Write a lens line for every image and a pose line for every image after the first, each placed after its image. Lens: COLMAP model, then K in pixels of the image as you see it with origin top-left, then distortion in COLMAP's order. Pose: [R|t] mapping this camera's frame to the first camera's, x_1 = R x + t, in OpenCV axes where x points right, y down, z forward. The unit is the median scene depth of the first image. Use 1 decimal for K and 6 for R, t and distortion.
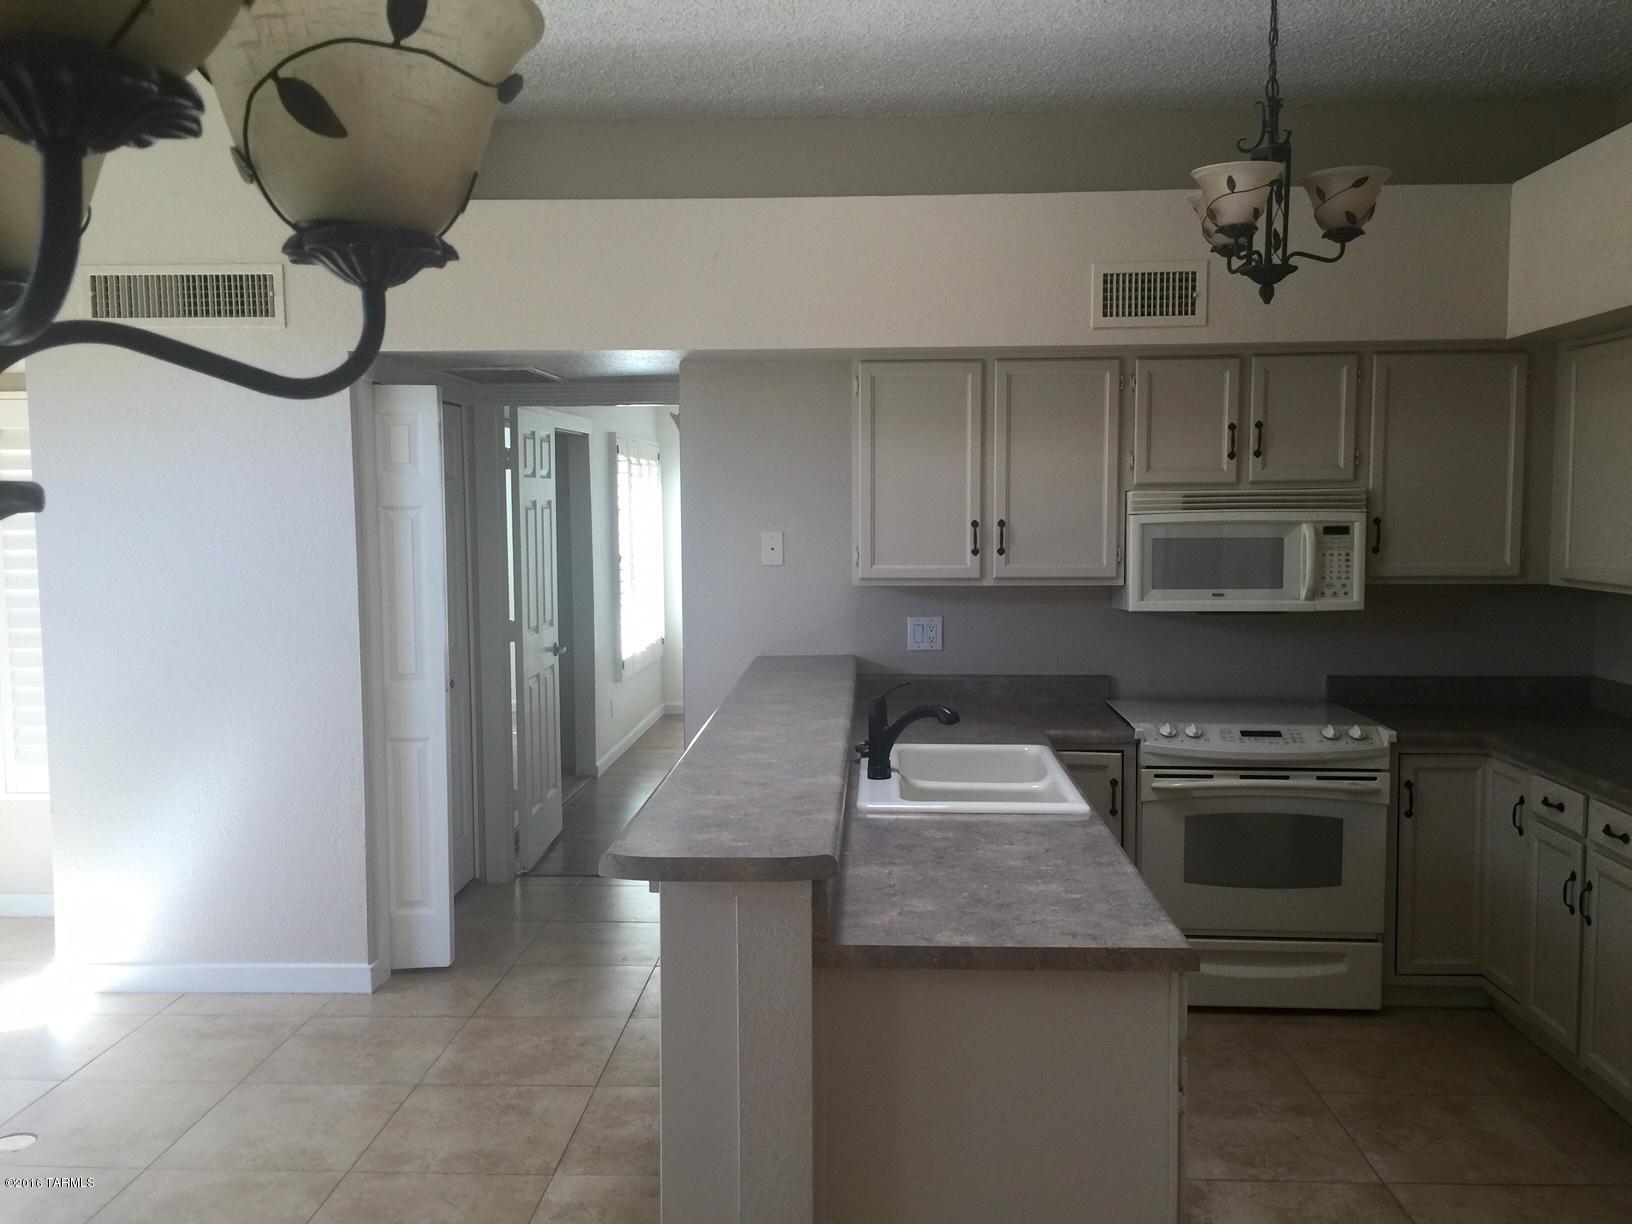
lens RADIAL K [[1396.1, 0, 817.8], [0, 1396.1, 616.9], [0, 0, 1]] dist [0.079921, -0.093643]
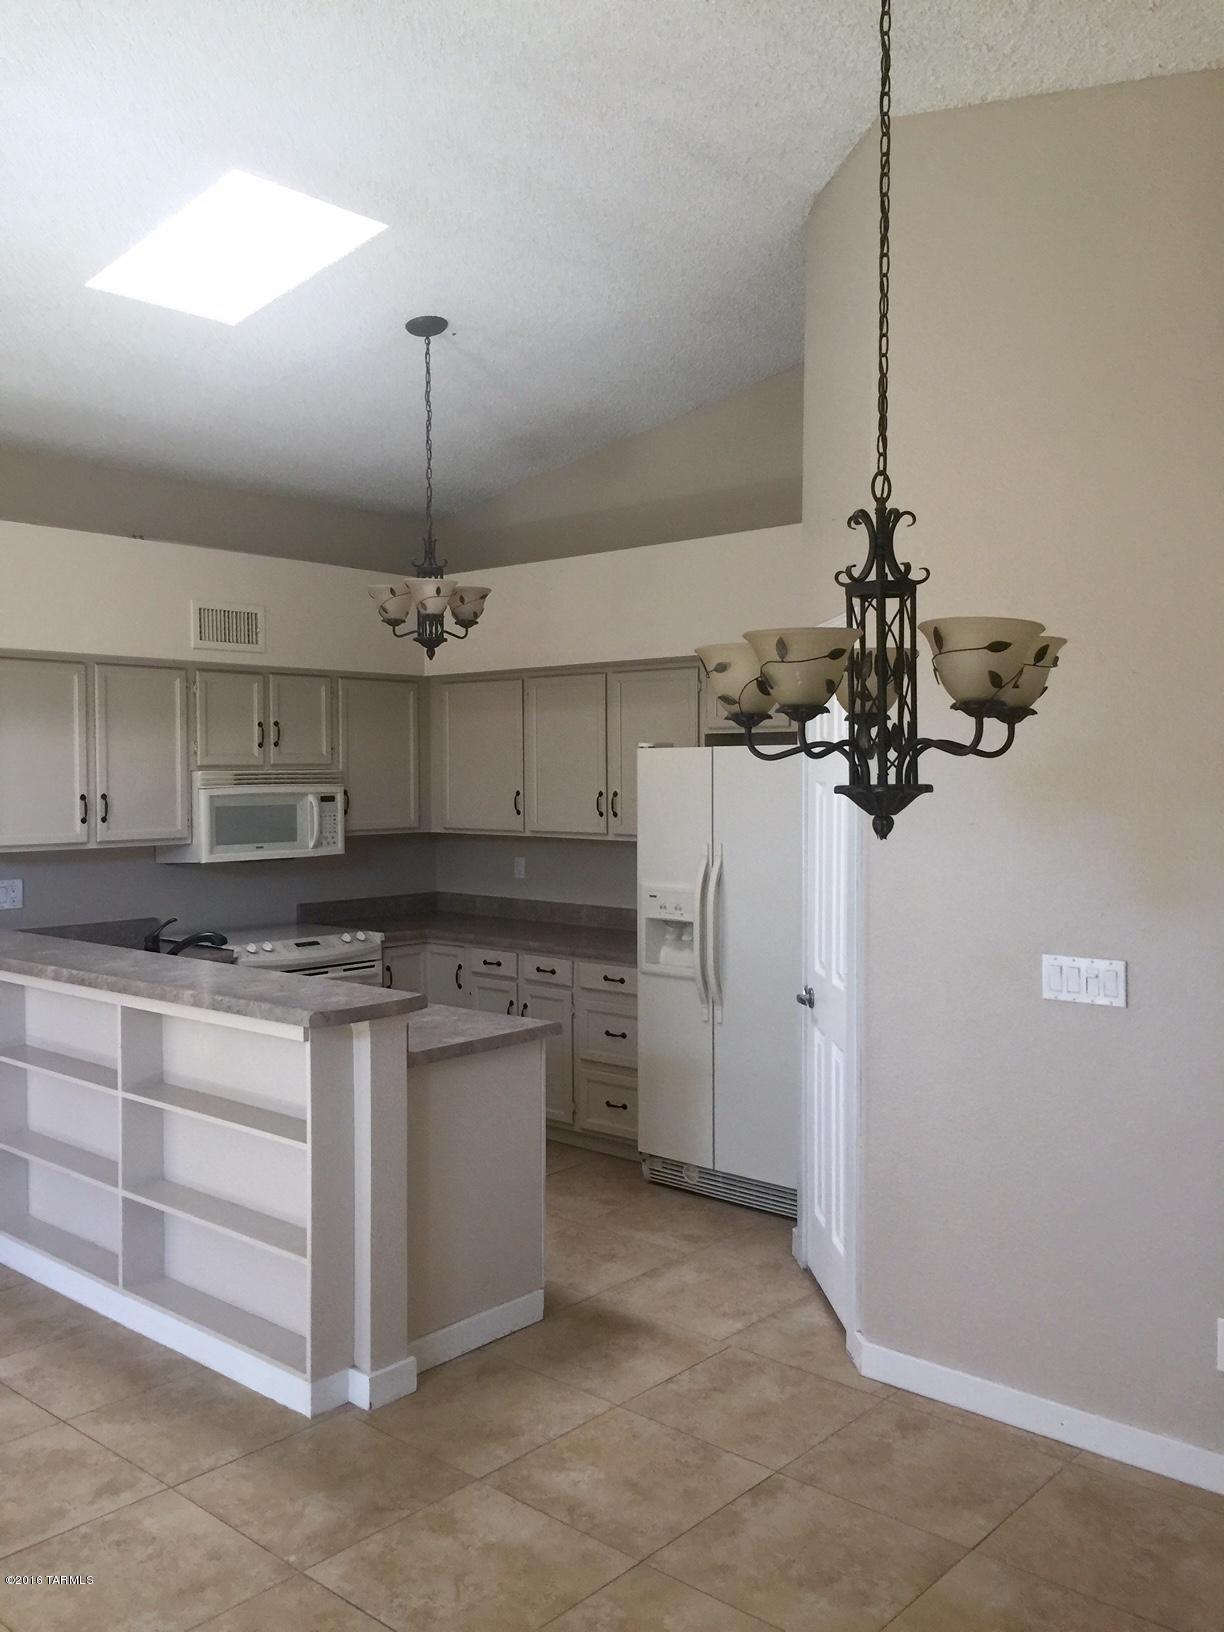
lens RADIAL K [[1399.2, 0, 612.0], [0, 1399.2, 816.0], [0, 0, 1]] dist [0.077141, -0.098935]
pose [[0.621794, -0.023297, 0.782835, -0.567907], [0.064015, 0.997725, -0.021155, 0.004486], [-0.780561, 0.063267, 0.621870, -0.112121]]
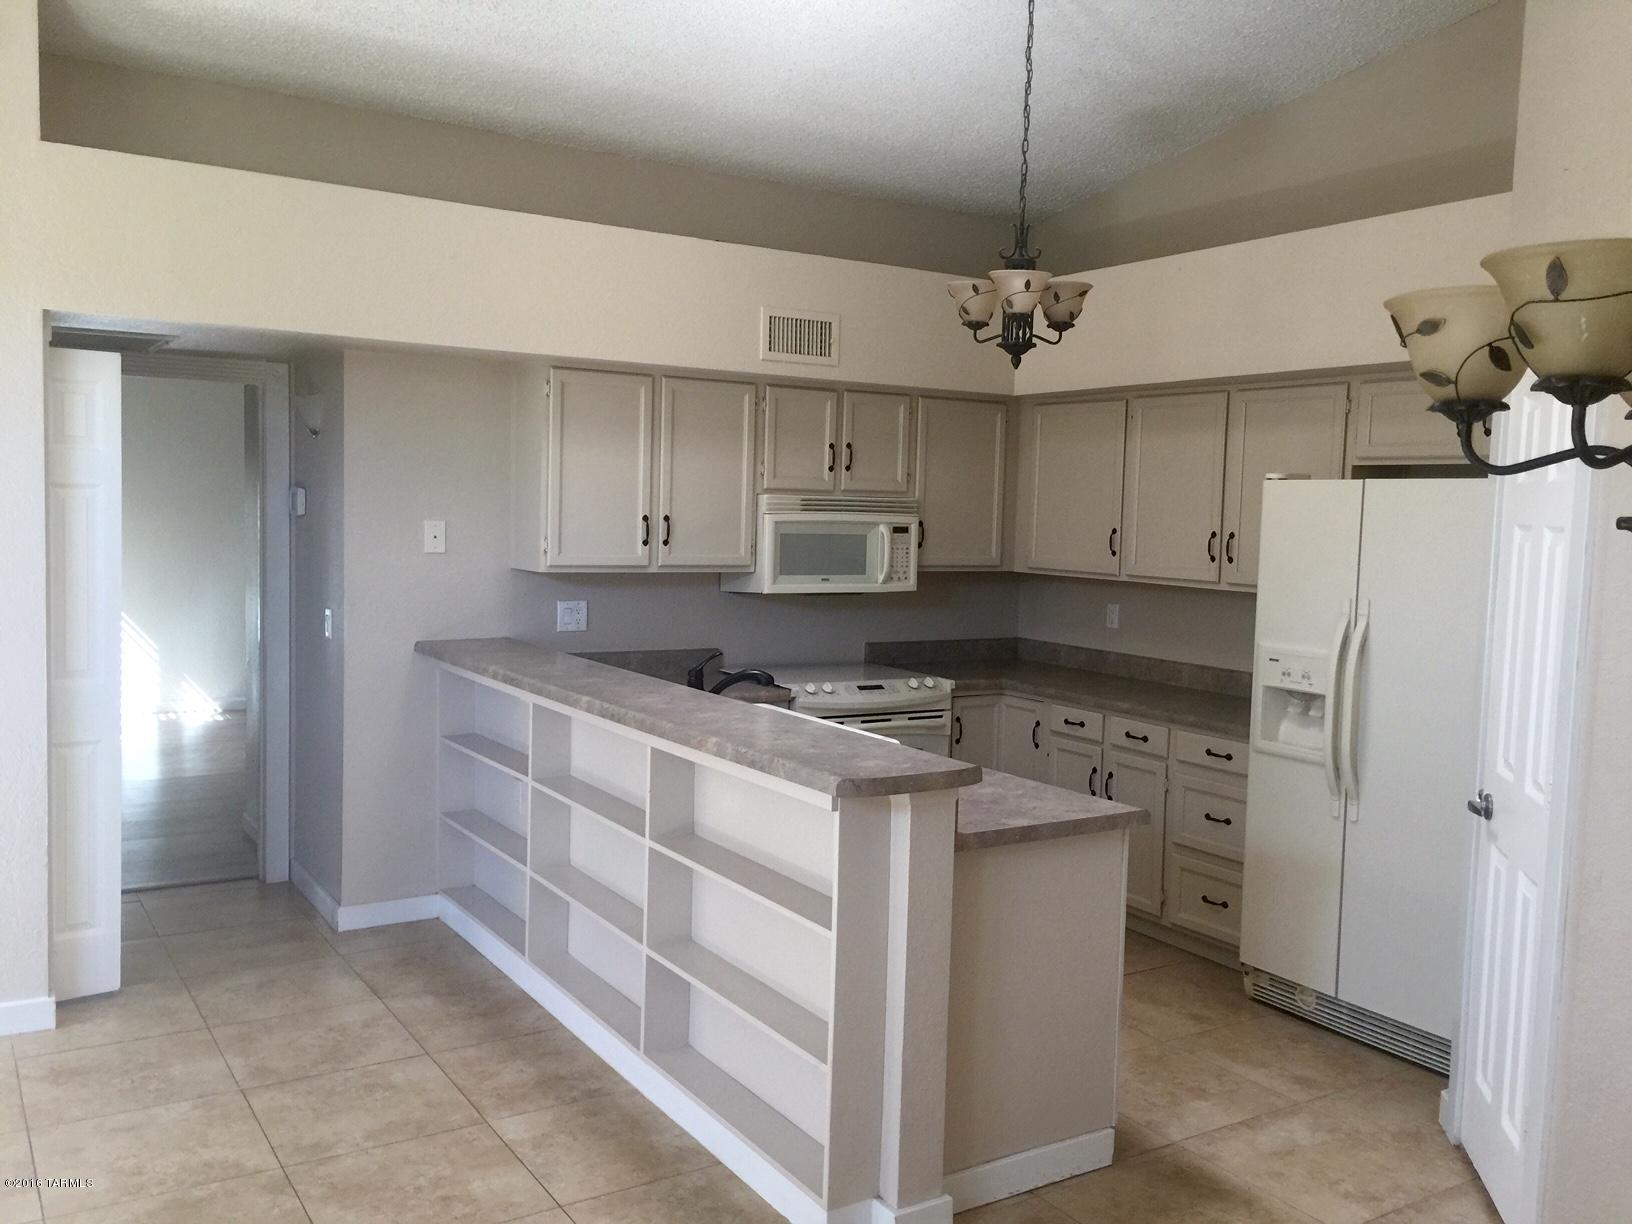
lens RADIAL K [[1399.2, 0, 816.0], [0, 1399.2, 612.0], [0, 0, 1]] dist [0.077141, -0.098935]
pose [[0.814938, -0.016591, 0.579311, -0.447415], [0.015349, 0.999857, 0.007042, 0.004252], [-0.579345, 0.003153, 0.815076, -0.012263]]
